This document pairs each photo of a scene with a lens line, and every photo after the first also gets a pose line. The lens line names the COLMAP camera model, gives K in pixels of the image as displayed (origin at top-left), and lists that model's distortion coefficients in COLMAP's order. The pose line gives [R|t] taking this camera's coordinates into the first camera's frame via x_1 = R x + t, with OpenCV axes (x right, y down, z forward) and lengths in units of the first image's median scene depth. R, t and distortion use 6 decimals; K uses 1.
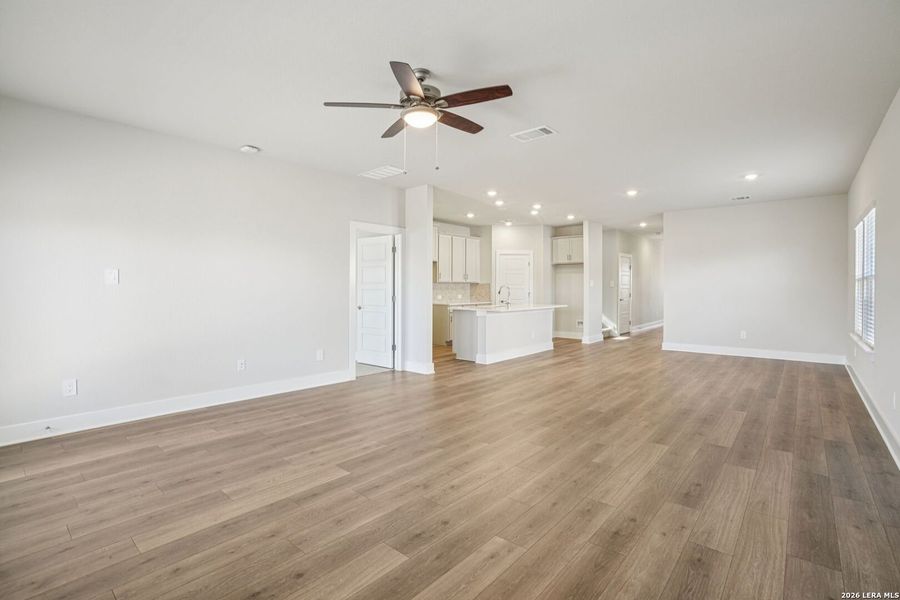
lens RADIAL K [[414.2, 0, 450.0], [0, 414.2, 300.0], [0, 0, 1]] dist [-0.032308, 0.000654]
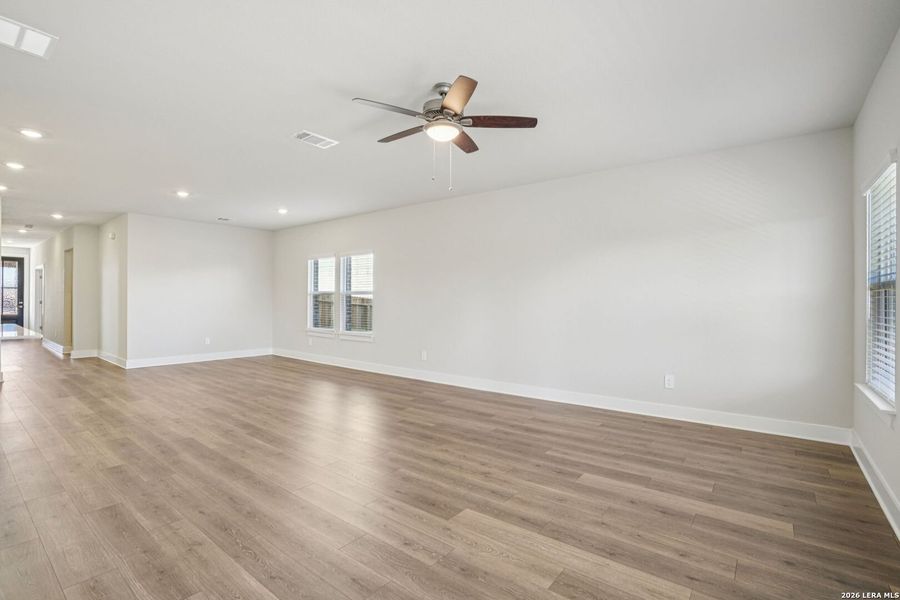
lens RADIAL K [[414.2, 0, 450.0], [0, 414.2, 300.0], [0, 0, 1]] dist [-0.032308, 0.000654]
pose [[-0.051019, 0.010244, 0.998645, -1.266662], [0.009018, 0.999911, -0.009797, -0.022255], [-0.998657, 0.008506, -0.051107, 1.210112]]
